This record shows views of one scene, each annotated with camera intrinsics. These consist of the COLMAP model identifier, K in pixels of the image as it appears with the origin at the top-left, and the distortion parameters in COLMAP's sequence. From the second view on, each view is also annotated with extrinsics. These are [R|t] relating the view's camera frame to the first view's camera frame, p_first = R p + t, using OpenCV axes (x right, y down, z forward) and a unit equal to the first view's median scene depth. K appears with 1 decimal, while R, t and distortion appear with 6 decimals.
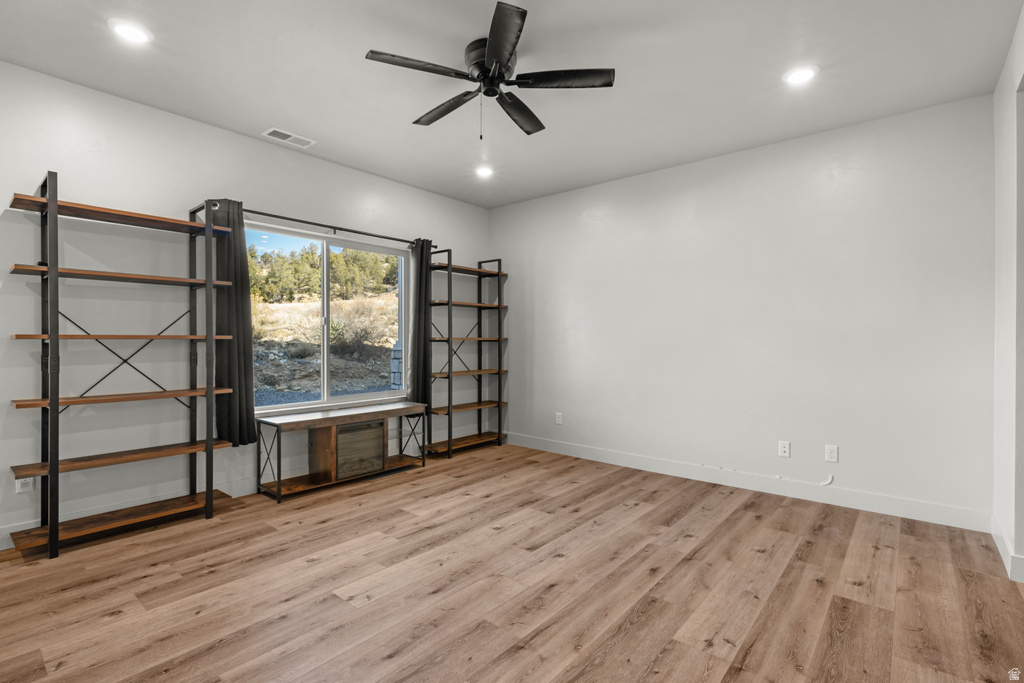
lens RADIAL K [[479.4, 0, 508.0], [0, 479.4, 343.9], [0, 0, 1]] dist [0.000311, -0.000285]
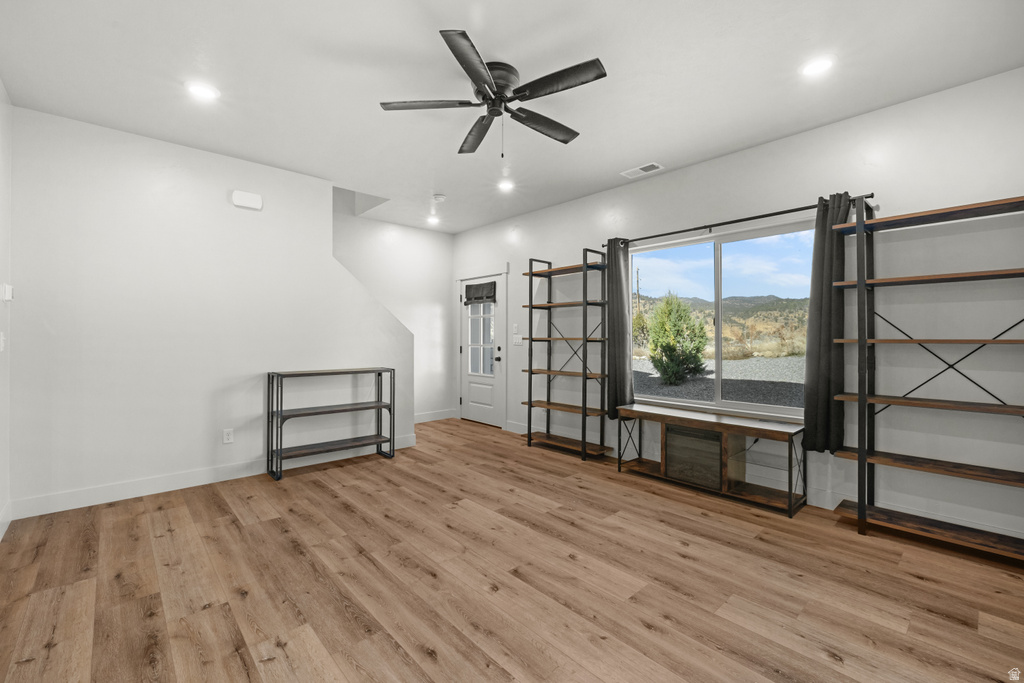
lens RADIAL K [[437.5, 0, 509.0], [0, 437.5, 337.5], [0, 0, 1]] dist [-0.000988, -0.000268]
pose [[-0.133723, -0.004059, -0.991010, 0.781660], [-0.009541, 0.999951, -0.002808, -0.012536], [0.990973, 0.009080, -0.133755, 0.982372]]
